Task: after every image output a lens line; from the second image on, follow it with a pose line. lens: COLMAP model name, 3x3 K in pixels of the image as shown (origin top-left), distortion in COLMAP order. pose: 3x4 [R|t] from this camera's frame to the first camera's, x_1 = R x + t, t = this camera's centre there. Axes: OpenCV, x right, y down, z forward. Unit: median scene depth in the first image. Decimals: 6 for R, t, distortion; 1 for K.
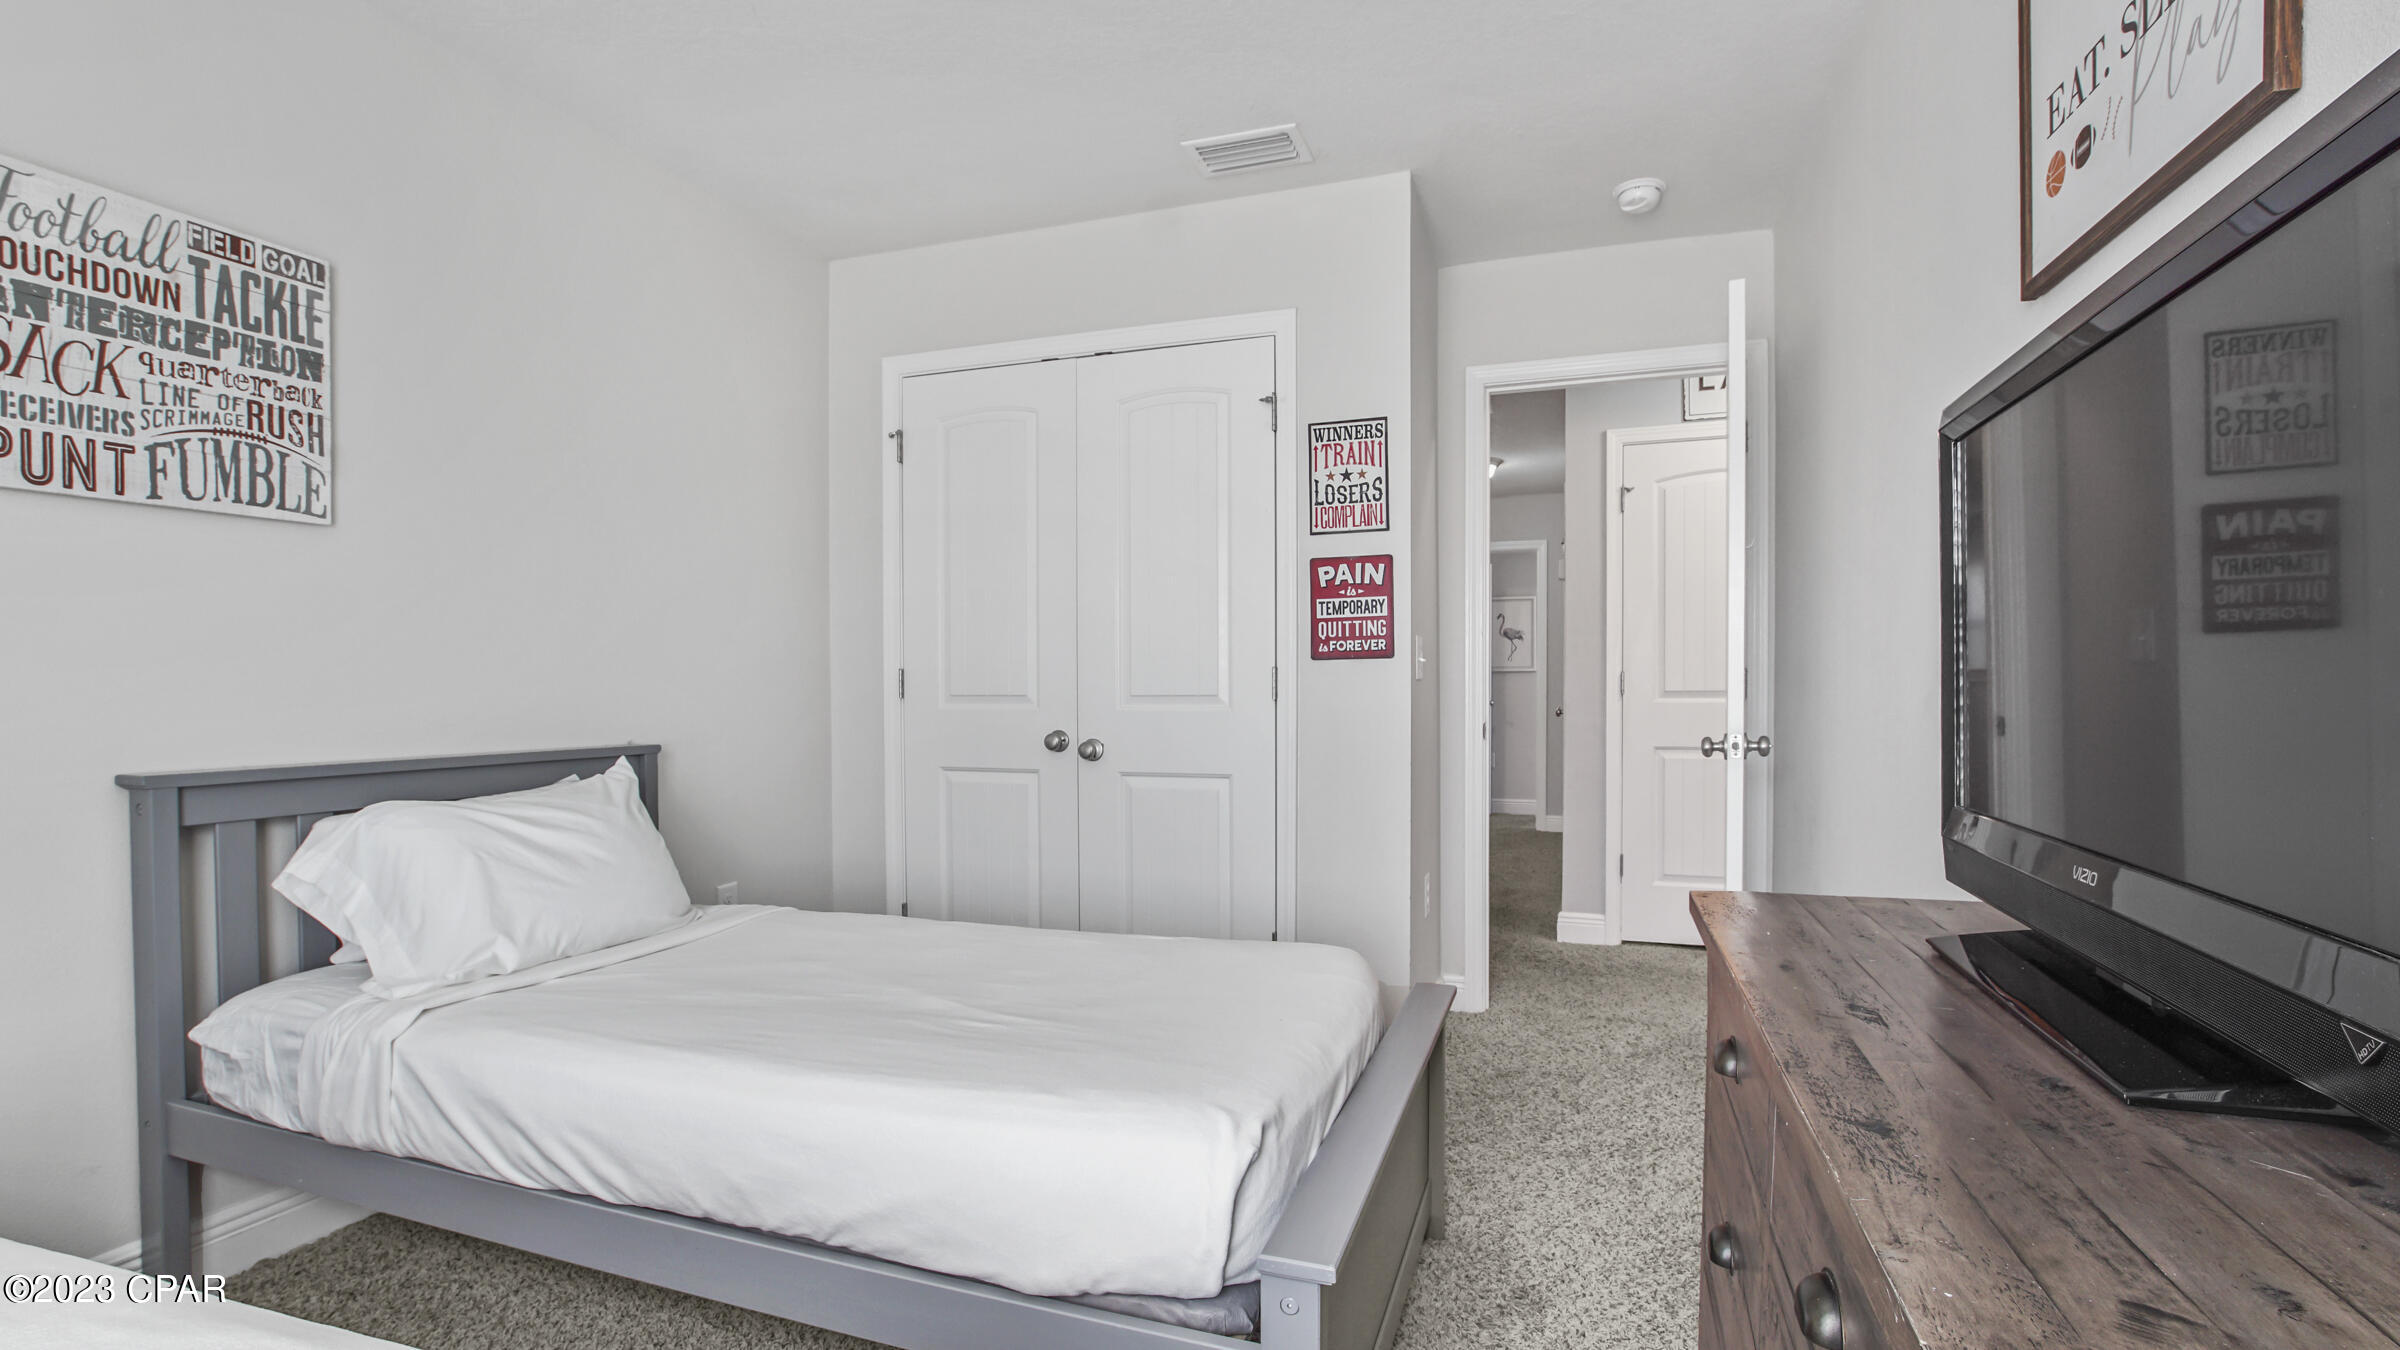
lens RADIAL K [[1086.8, 0, 1203.0], [0, 1086.8, 683.6], [0, 0, 1]] dist [-0.026686, -0.000693]
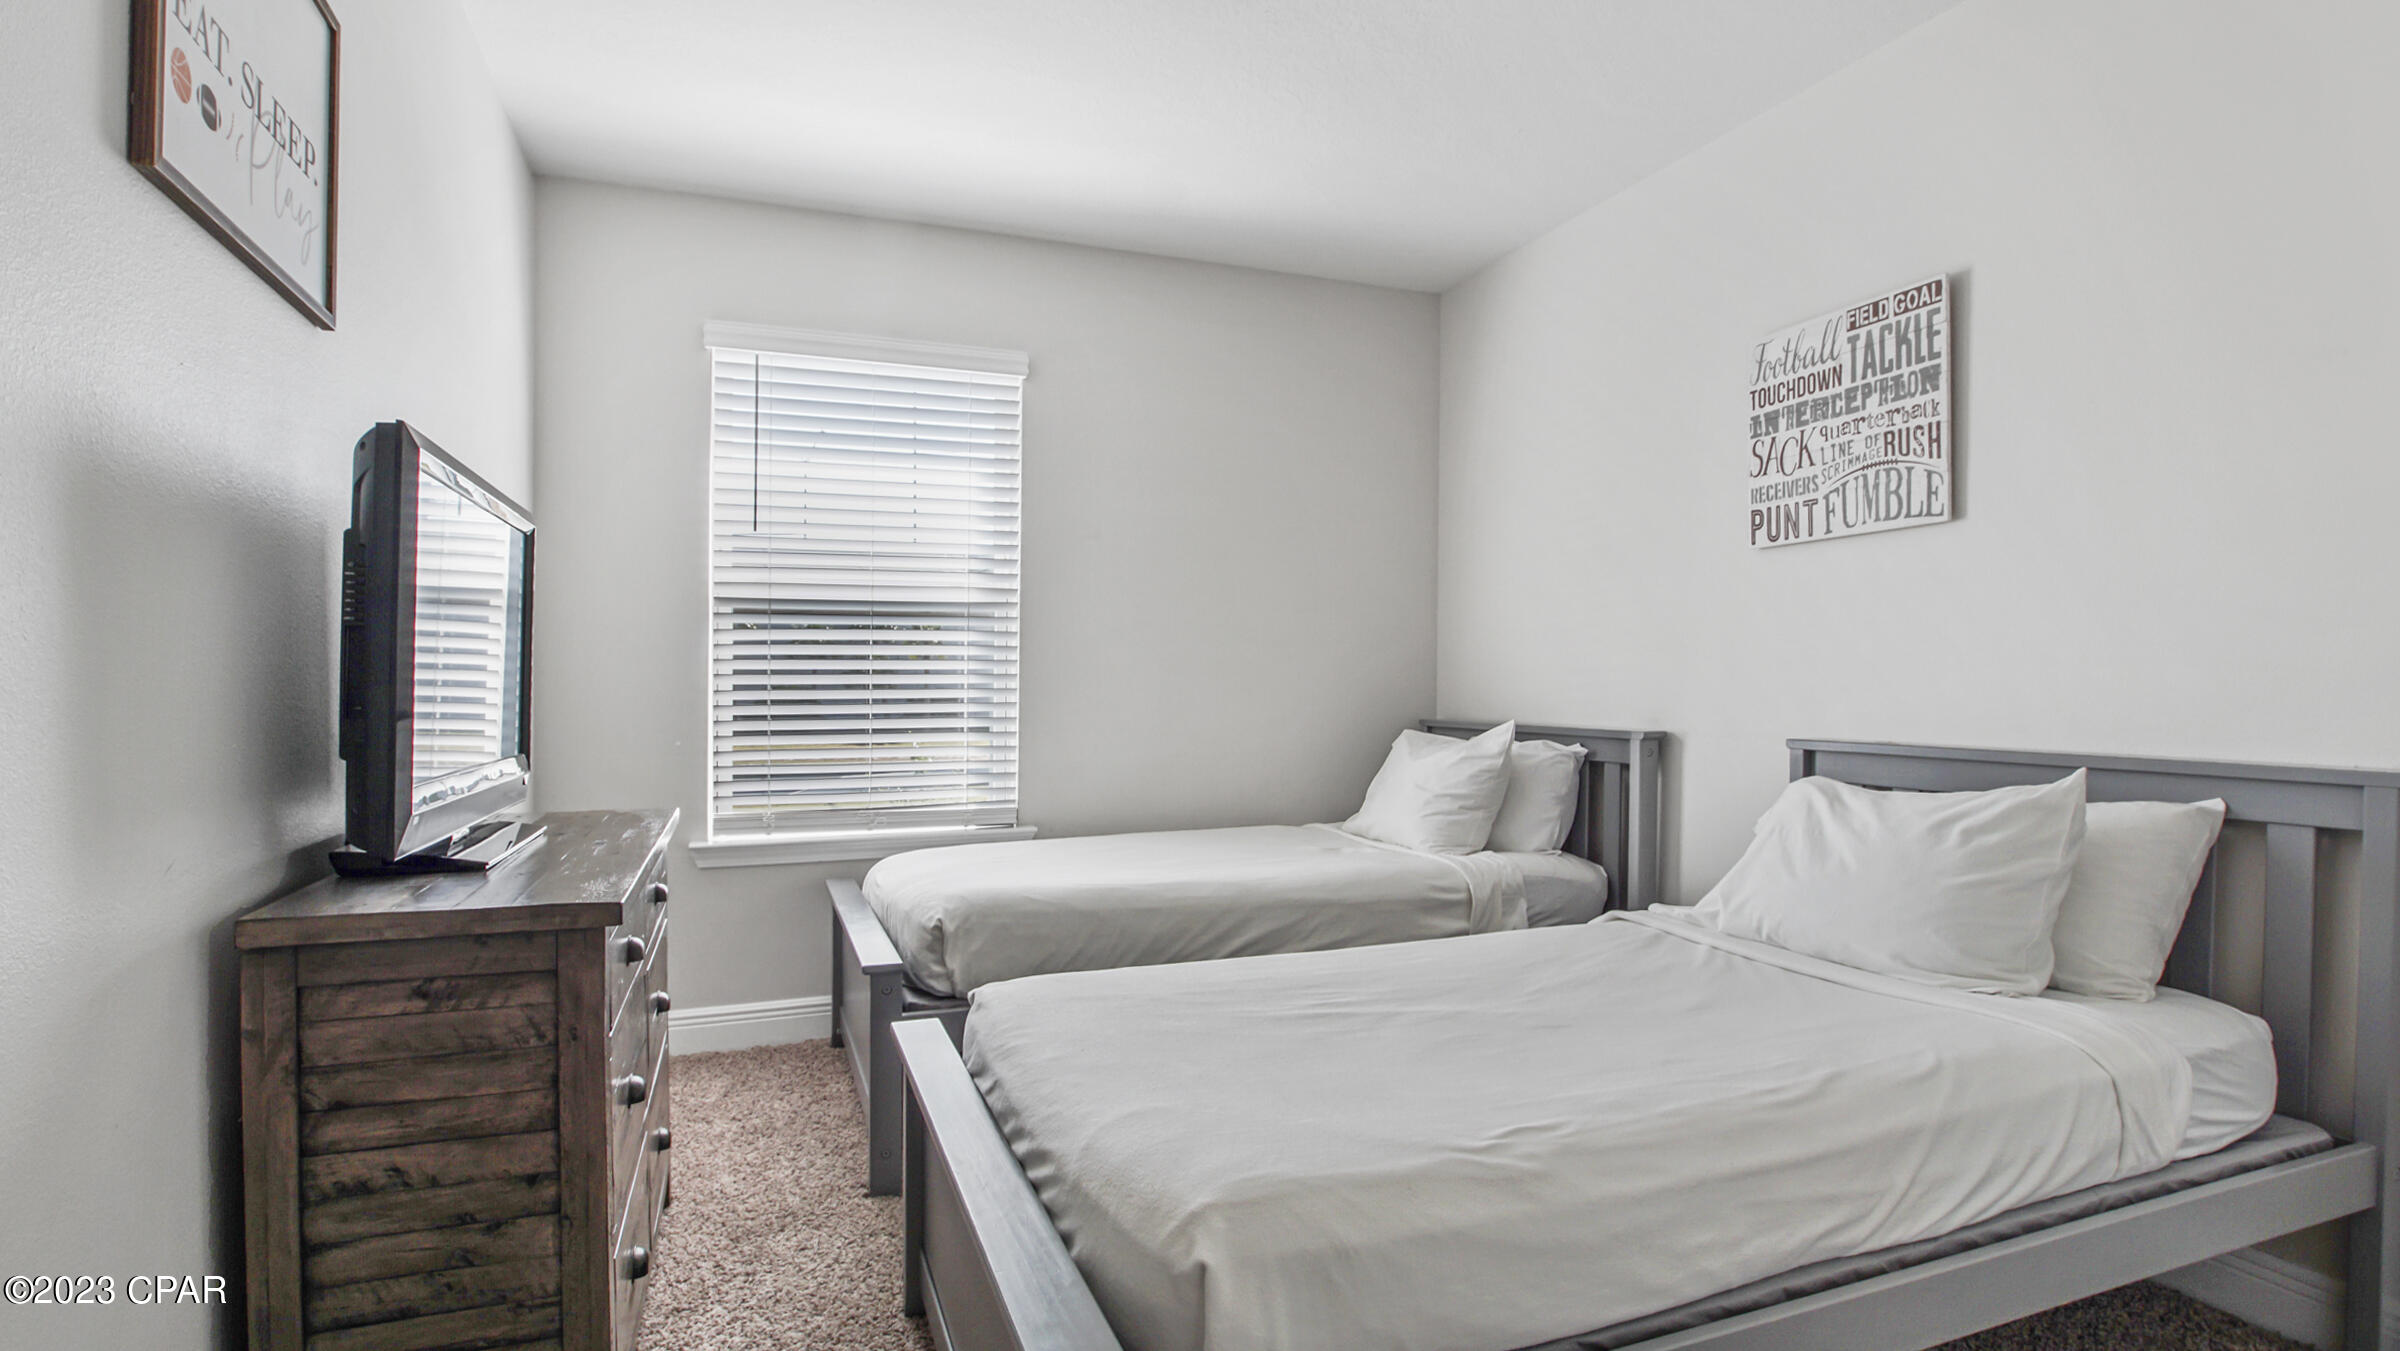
lens RADIAL K [[1086.8, 0, 1194.2], [0, 1086.8, 683.8], [0, 0, 1]] dist [-0.026686, -0.000693]
pose [[-0.759539, -0.002439, -0.650457, 0.475576], [-0.003987, 0.999992, 0.000907, 0.016181], [0.650449, 0.003282, -0.759543, 1.433288]]
